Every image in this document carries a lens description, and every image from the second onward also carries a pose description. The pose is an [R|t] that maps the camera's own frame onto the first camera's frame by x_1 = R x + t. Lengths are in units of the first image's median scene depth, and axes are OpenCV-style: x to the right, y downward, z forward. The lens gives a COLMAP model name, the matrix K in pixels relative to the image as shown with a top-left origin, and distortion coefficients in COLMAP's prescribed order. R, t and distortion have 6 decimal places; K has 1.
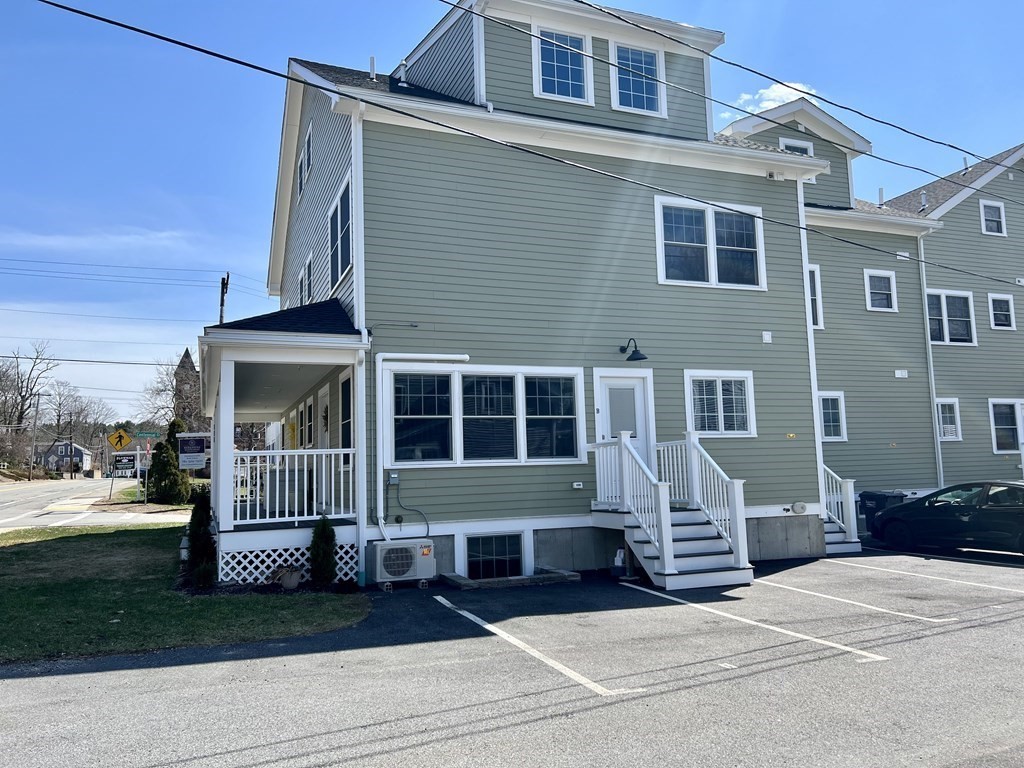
lens RADIAL K [[764.2, 0, 531.8], [0, 764.2, 385.7], [0, 0, 1]] dist [0.021470, -0.024407]
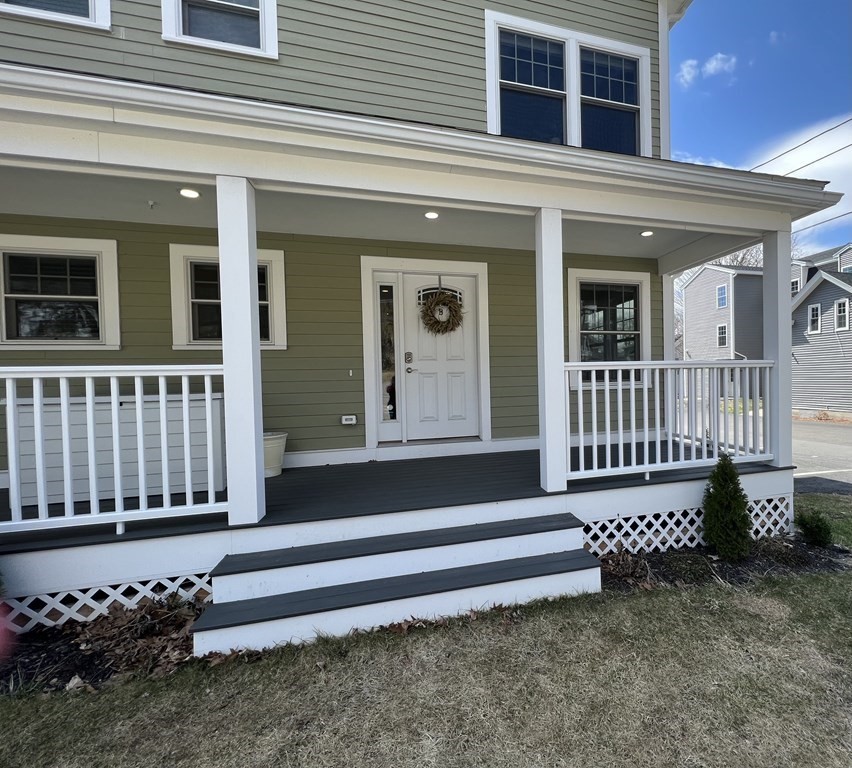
lens RADIAL K [[400.9, 0, 429.1], [0, 400.9, 384.1], [0, 0, 1]] dist [-0.001505, 0.000842]
pose [[0.110591, 0.018699, 0.993690, -0.721603], [-0.090293, 0.995877, -0.008691, 0.129299], [-0.989756, -0.088763, 0.111823, 1.162863]]
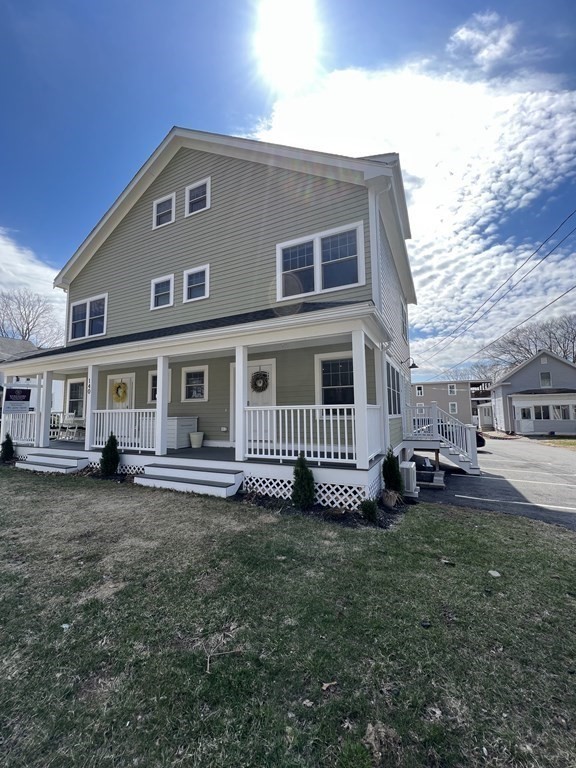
lens RADIAL K [[307.6, 0, 291.3], [0, 307.6, 383.4], [0, 0, 1]] dist [-0.001805, 0.000633]
pose [[0.748261, 0.083176, 0.658170, -0.719659], [-0.082185, 0.996089, -0.032446, 0.068839], [-0.658295, -0.029814, 0.752170, 0.620130]]
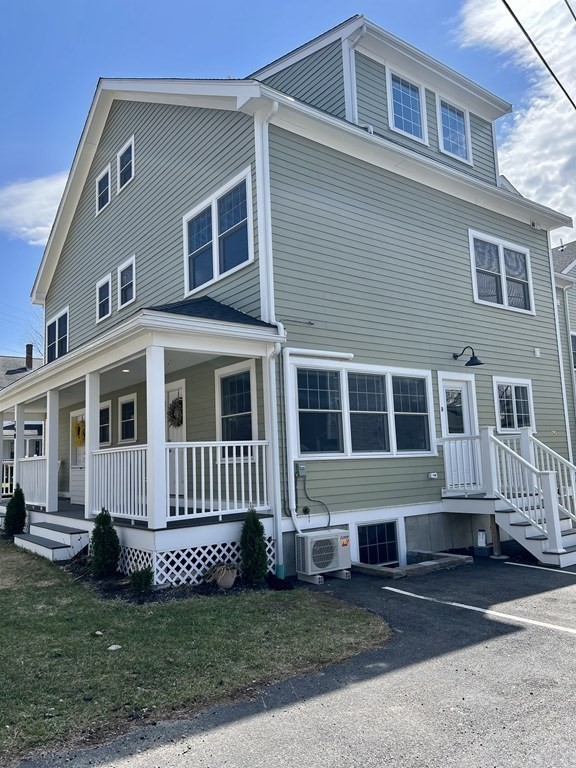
lens RADIAL K [[573.2, 0, 285.6], [0, 573.2, 384.0], [0, 0, 1]] dist [0.021470, -0.024407]
pose [[0.966620, 0.026699, 0.254820, -0.380295], [-0.018517, 0.999235, -0.034455, 0.031514], [-0.255544, 0.028587, 0.966375, 0.251690]]
